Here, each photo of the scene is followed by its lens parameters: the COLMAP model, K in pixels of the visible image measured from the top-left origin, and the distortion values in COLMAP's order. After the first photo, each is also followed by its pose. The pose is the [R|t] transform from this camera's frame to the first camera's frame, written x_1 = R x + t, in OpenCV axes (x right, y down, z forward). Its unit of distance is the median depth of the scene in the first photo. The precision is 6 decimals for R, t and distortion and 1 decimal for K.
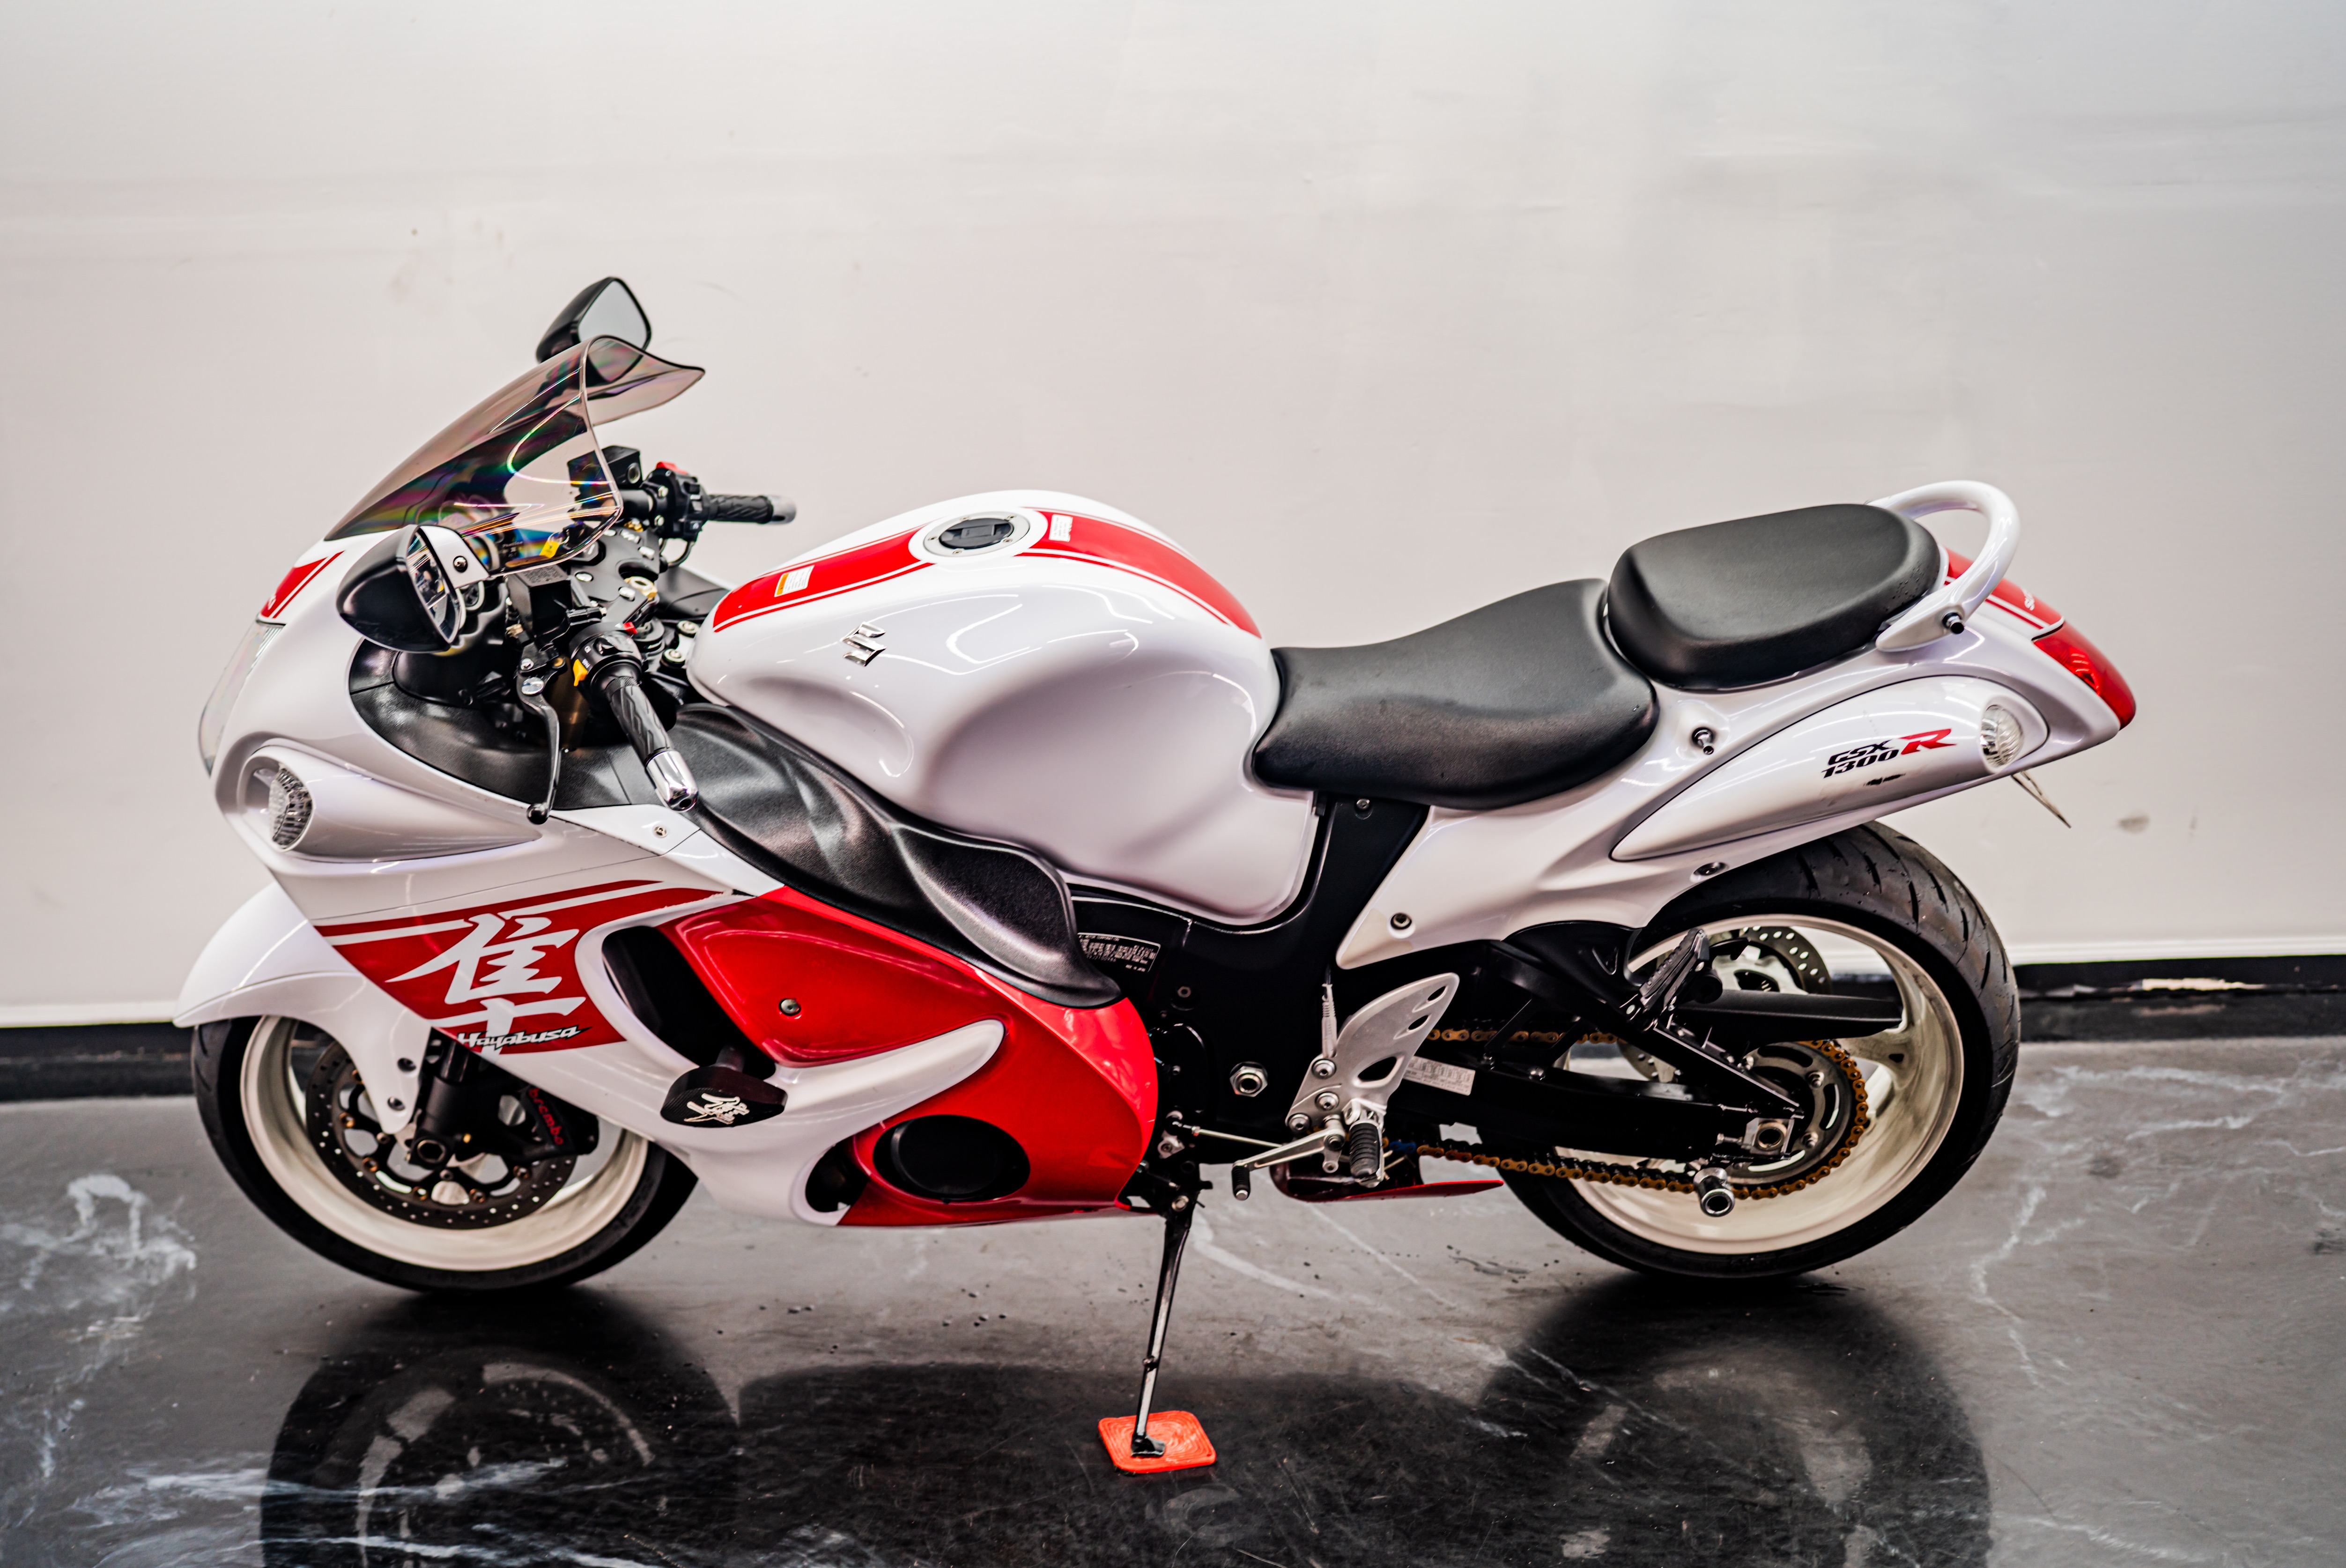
lens RADIAL K [[2253.1, 0, 1146.0], [0, 2253.1, 764.2], [0, 0, 1]] dist [-0.055217, 0.172730]
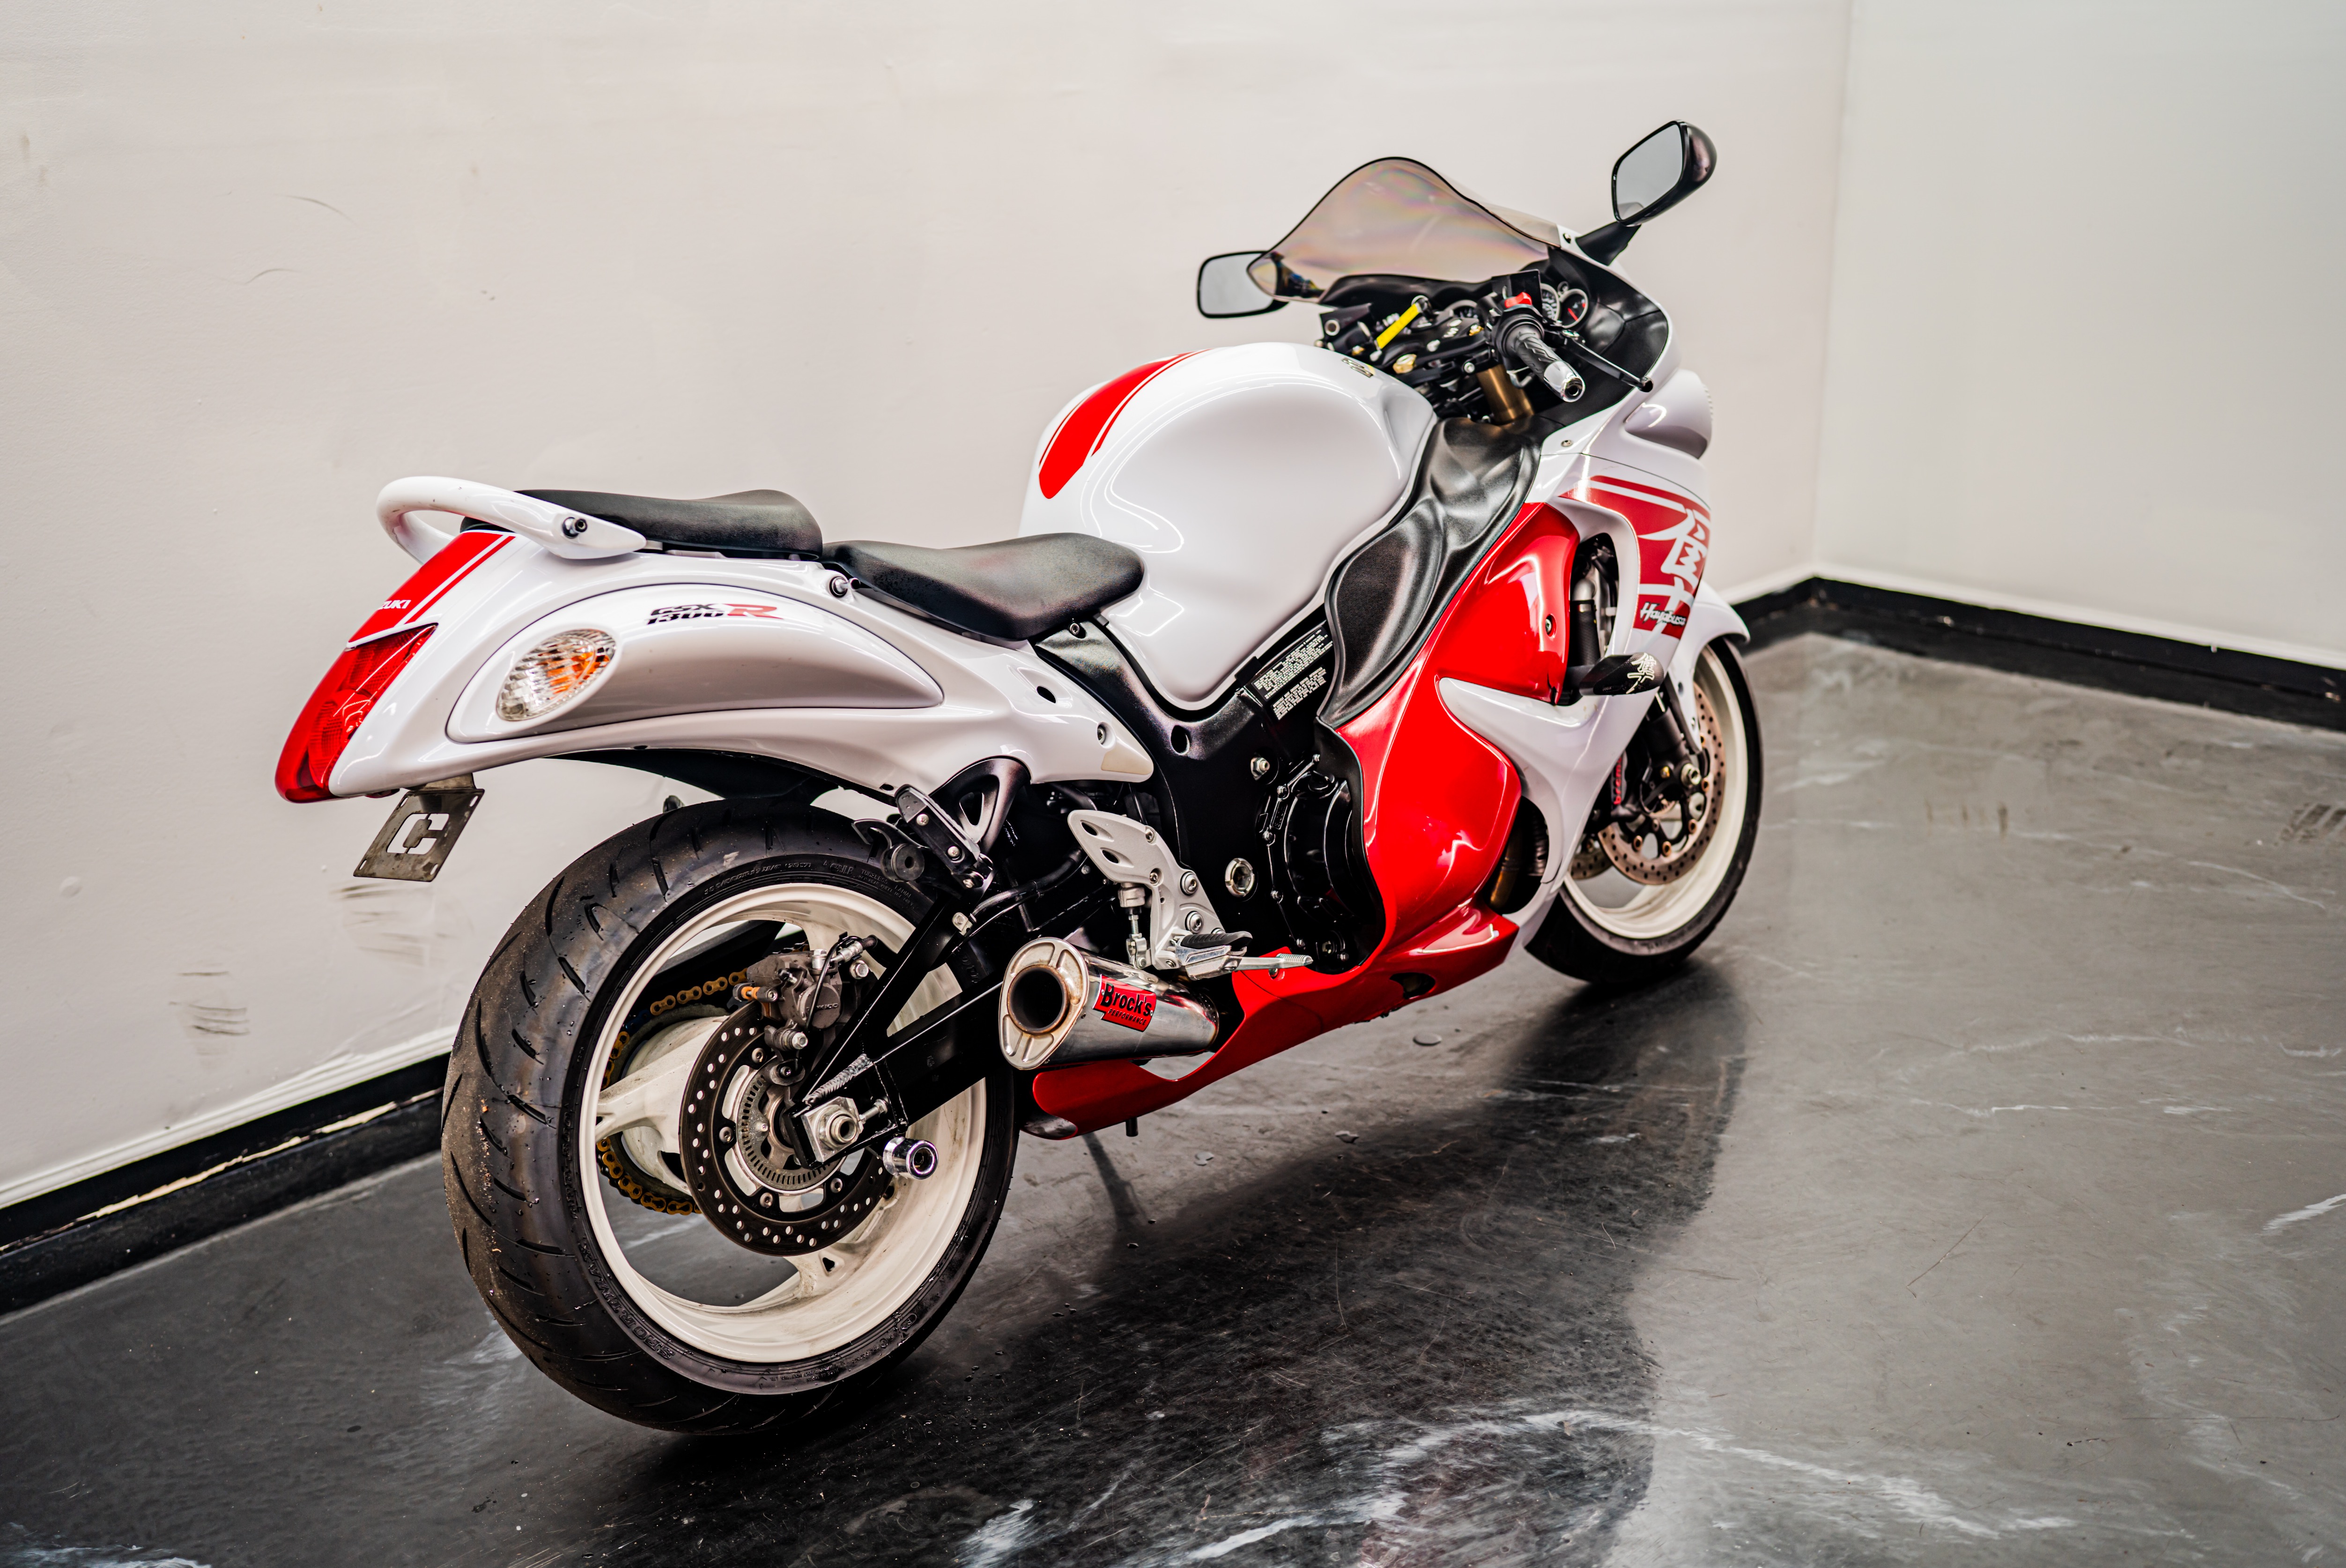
lens RADIAL K [[2253.1, 0, 1146.0], [0, 2253.1, 764.2], [0, 0, 1]] dist [-0.055217, 0.172730]
pose [[0.716244, -0.207946, 0.666148, -0.670696], [0.180546, 0.977289, 0.110949, -0.061005], [-0.674090, 0.040803, 0.737521, 0.255583]]
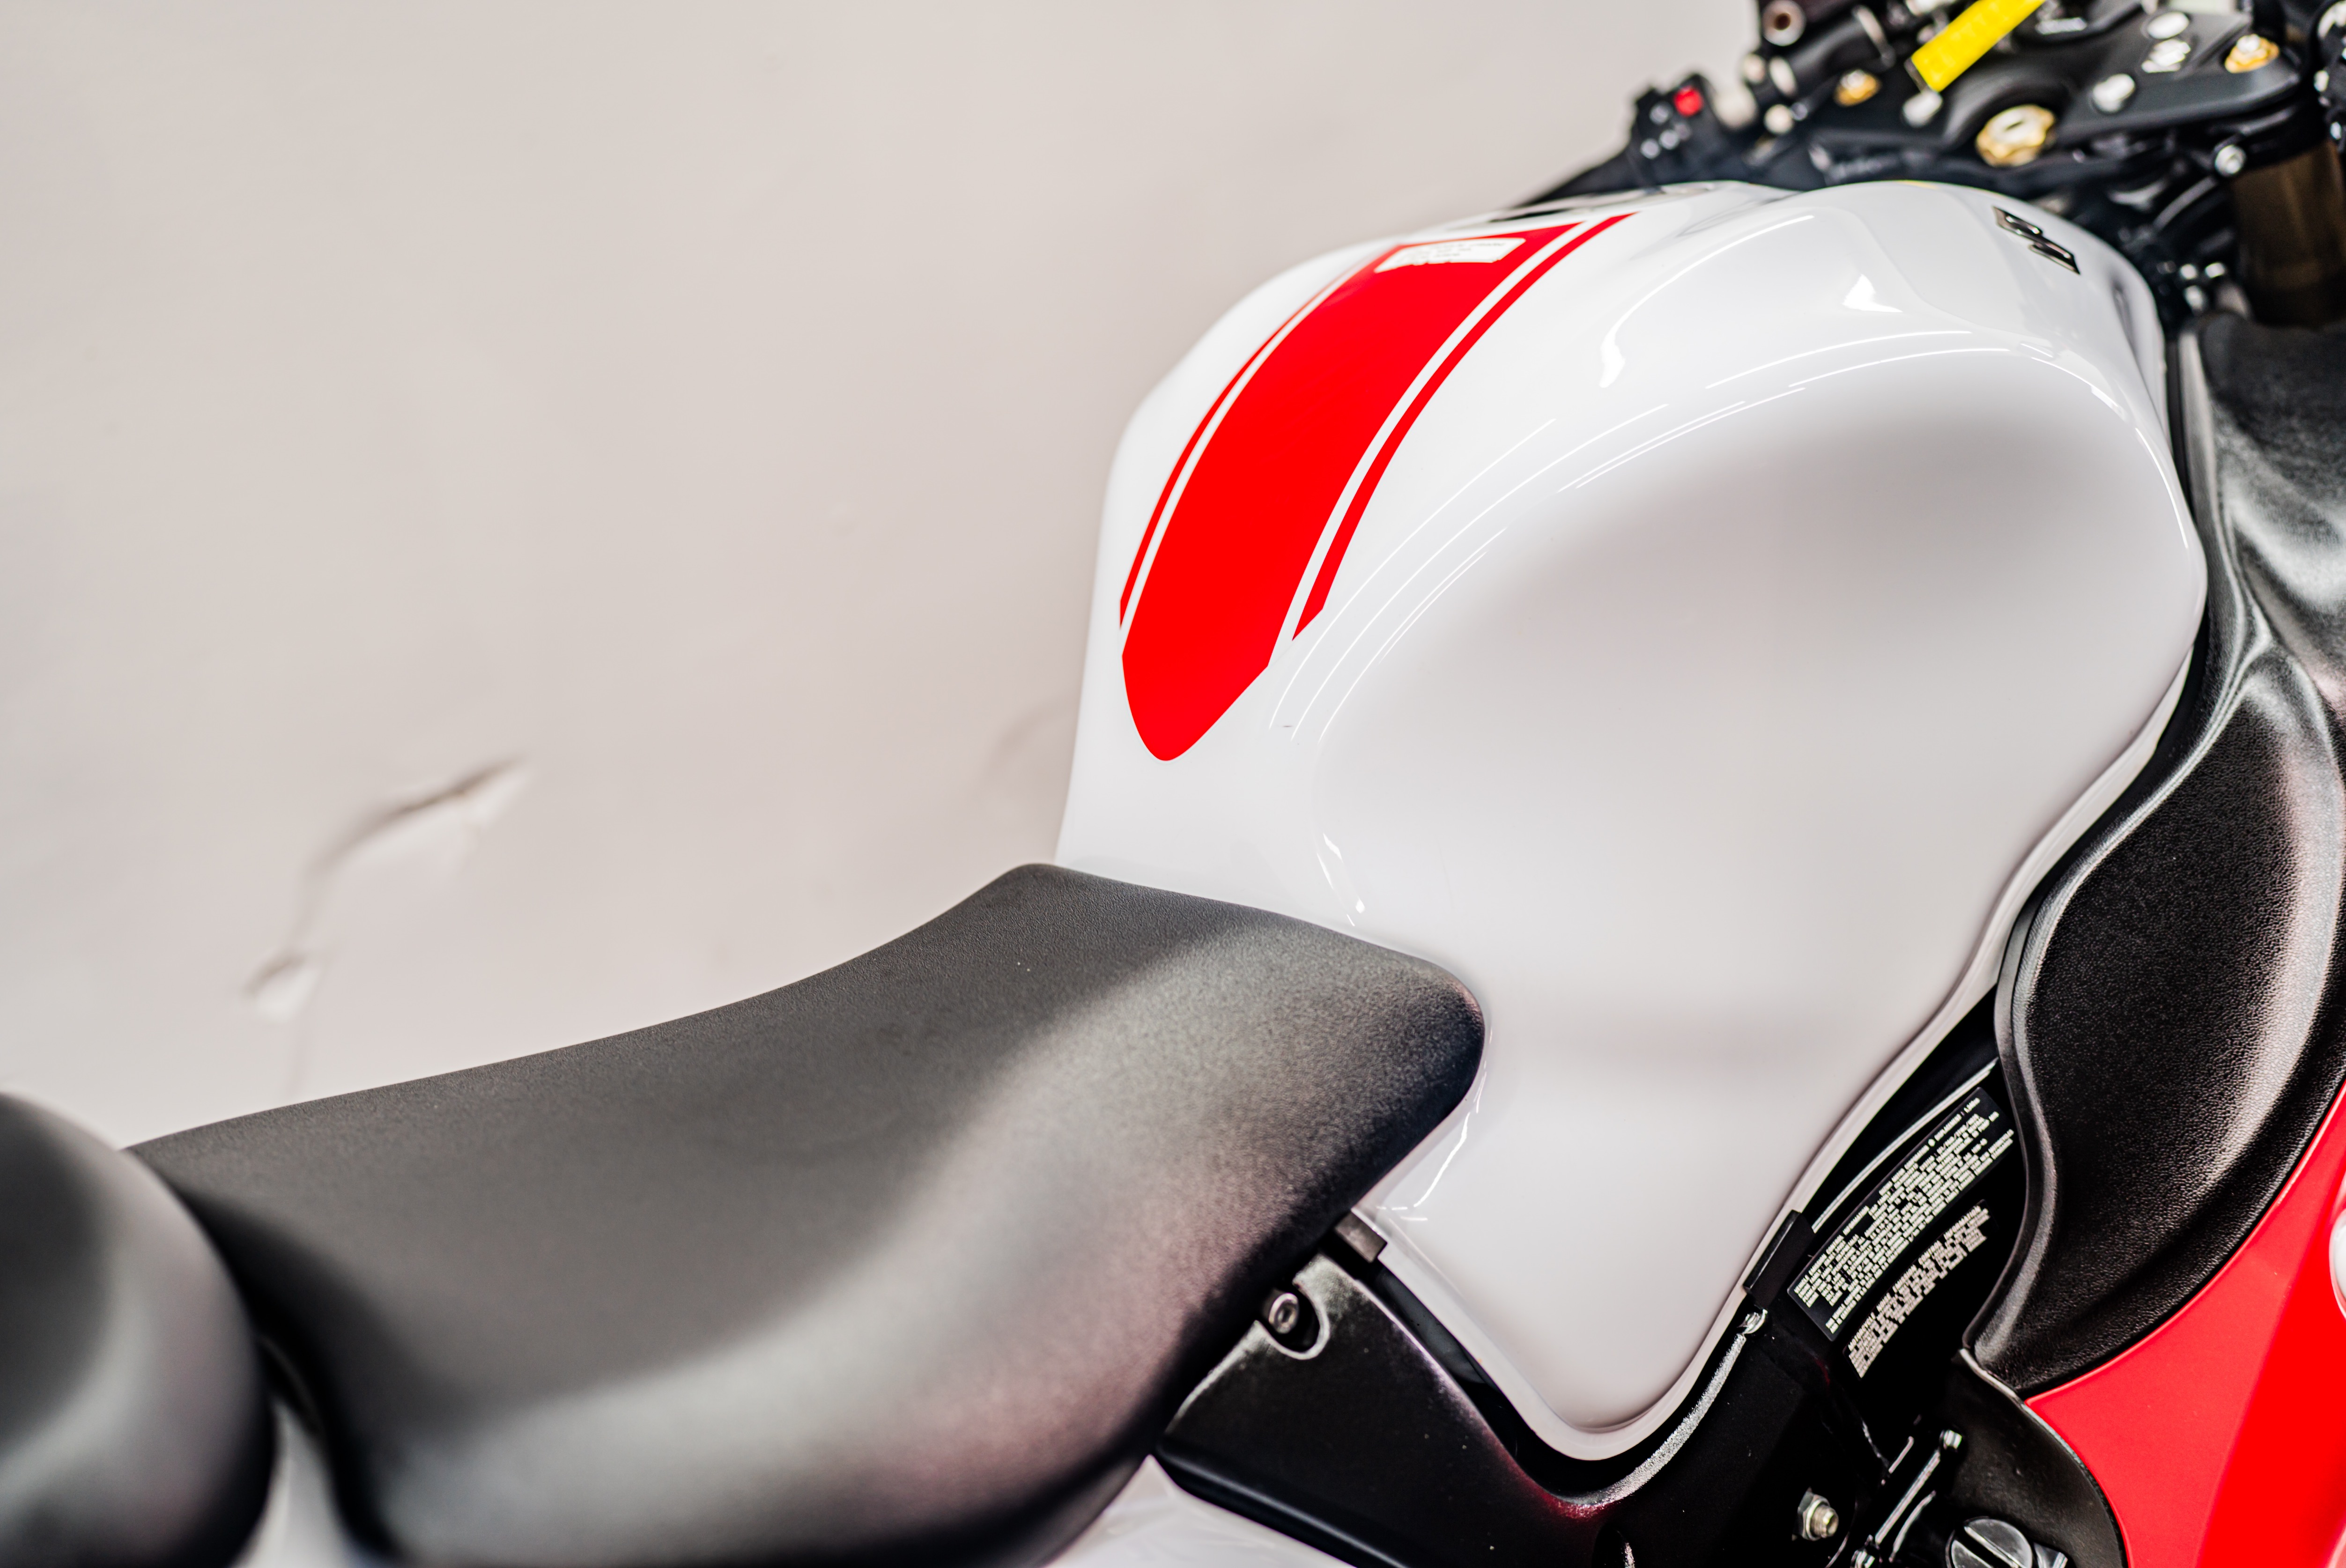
lens RADIAL K [[2271.7, 0, 1138.8], [0, 2271.7, 781.5], [0, 0, 1]] dist [-0.040920, 0.169269]
pose [[0.713304, -0.369577, 0.595492, -0.236658], [0.217201, 0.924402, 0.313535, -0.165289], [-0.666350, -0.094304, 0.739652, 0.746330]]
